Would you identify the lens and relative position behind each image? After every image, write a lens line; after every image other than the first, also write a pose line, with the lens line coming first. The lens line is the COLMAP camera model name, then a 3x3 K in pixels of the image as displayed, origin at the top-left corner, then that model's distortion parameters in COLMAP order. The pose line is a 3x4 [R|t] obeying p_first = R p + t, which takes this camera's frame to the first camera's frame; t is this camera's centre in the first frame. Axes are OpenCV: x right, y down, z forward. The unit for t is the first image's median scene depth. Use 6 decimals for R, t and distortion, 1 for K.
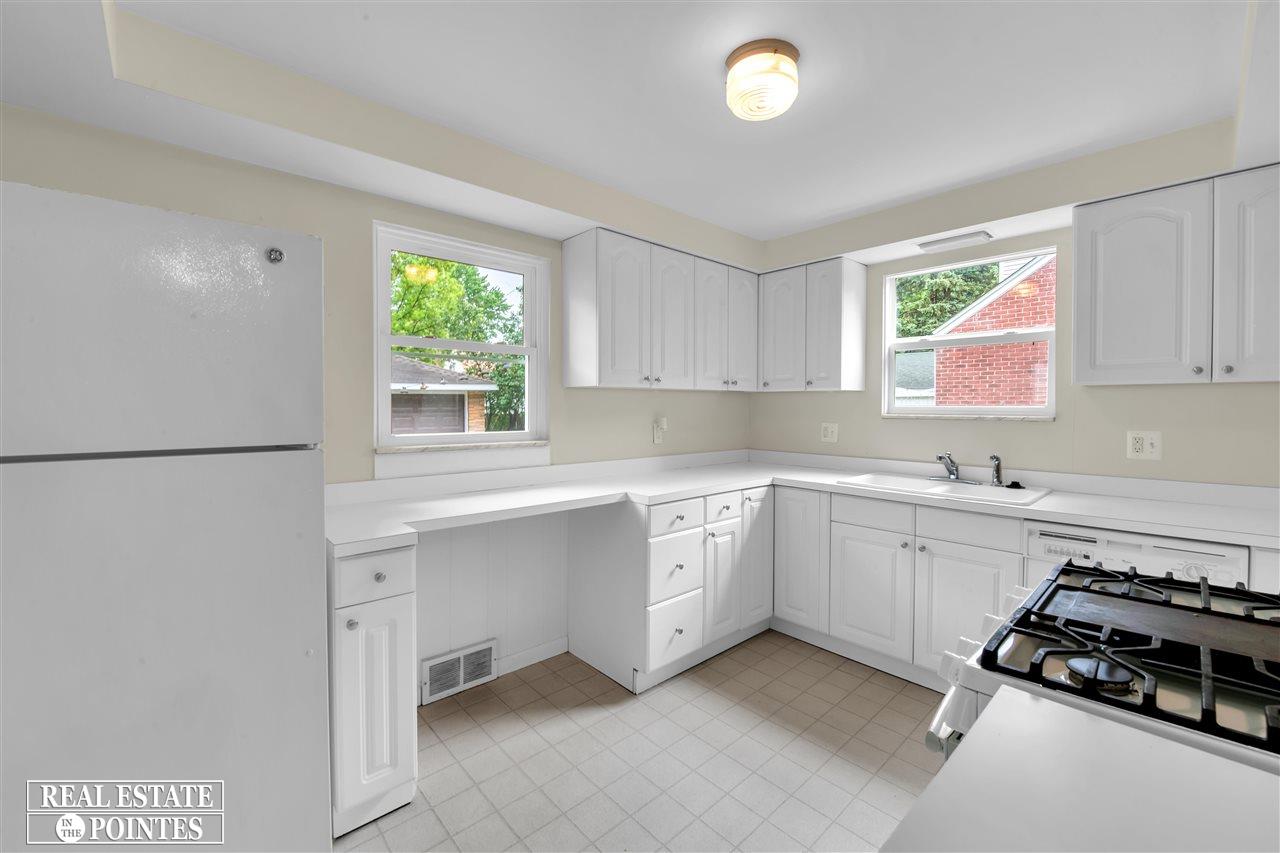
lens RADIAL K [[510.5, 0, 647.4], [0, 510.5, 417.2], [0, 0, 1]] dist [-0.015746, -0.000129]
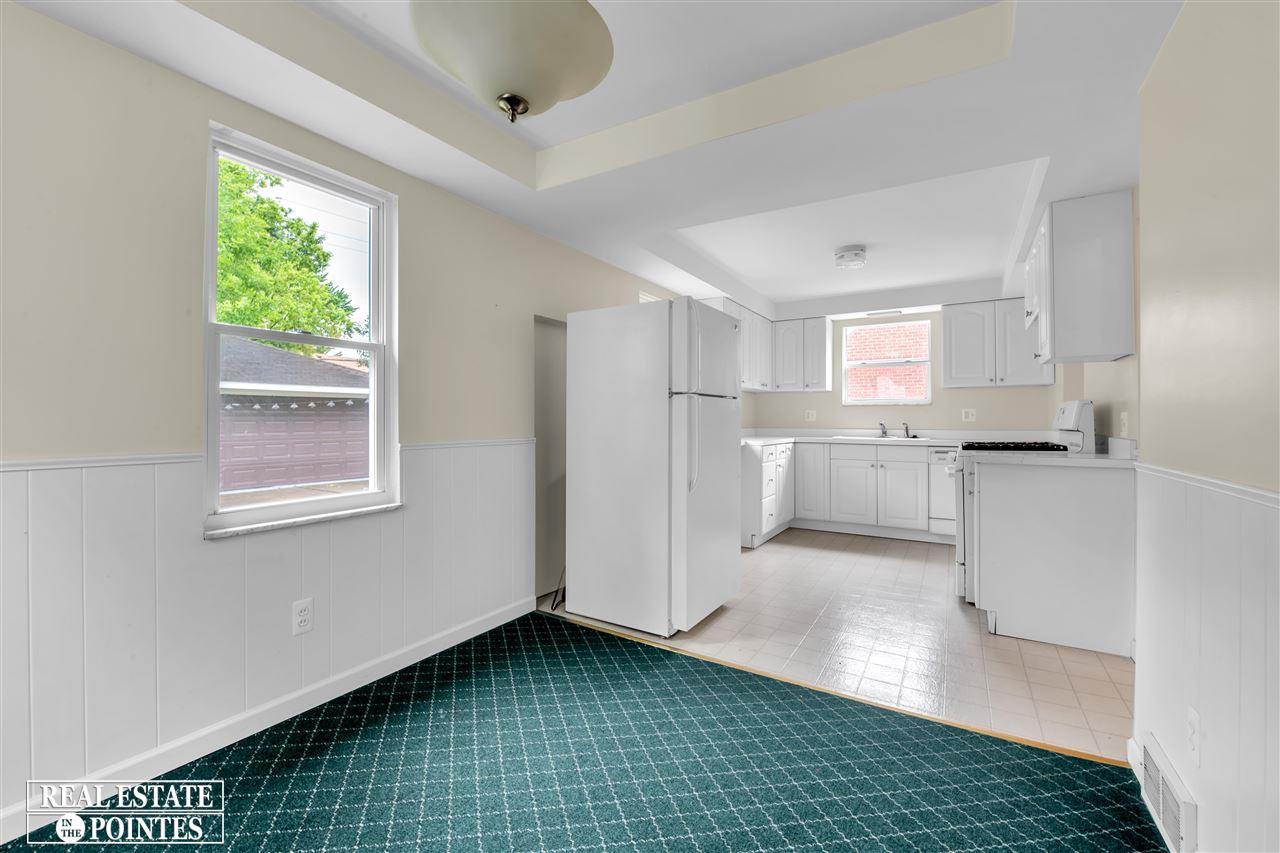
lens RADIAL K [[510.5, 0, 634.6], [0, 510.5, 413.6], [0, 0, 1]] dist [-0.015746, -0.000129]
pose [[0.967713, 0.003389, 0.252032, -0.755094], [0.004173, 0.999557, -0.029464, 0.084435], [-0.252021, 0.029564, 0.967270, -0.590371]]
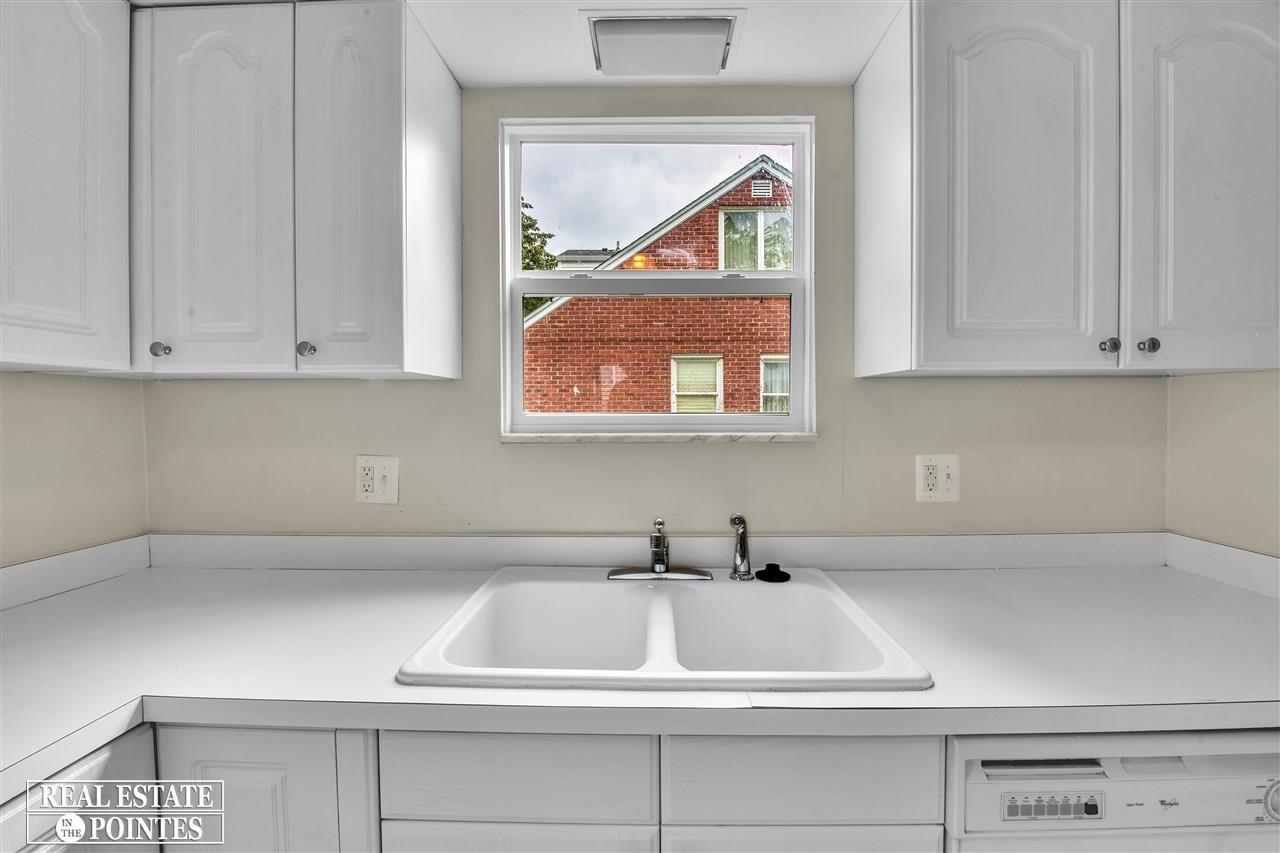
lens RADIAL K [[510.5, 0, 646.7], [0, 510.5, 420.9], [0, 0, 1]] dist [-0.015746, -0.000129]
pose [[0.690576, -0.018757, 0.723016, 0.248220], [0.021143, 0.999760, 0.005742, -0.017640], [-0.722951, 0.011321, 0.690807, 0.655380]]
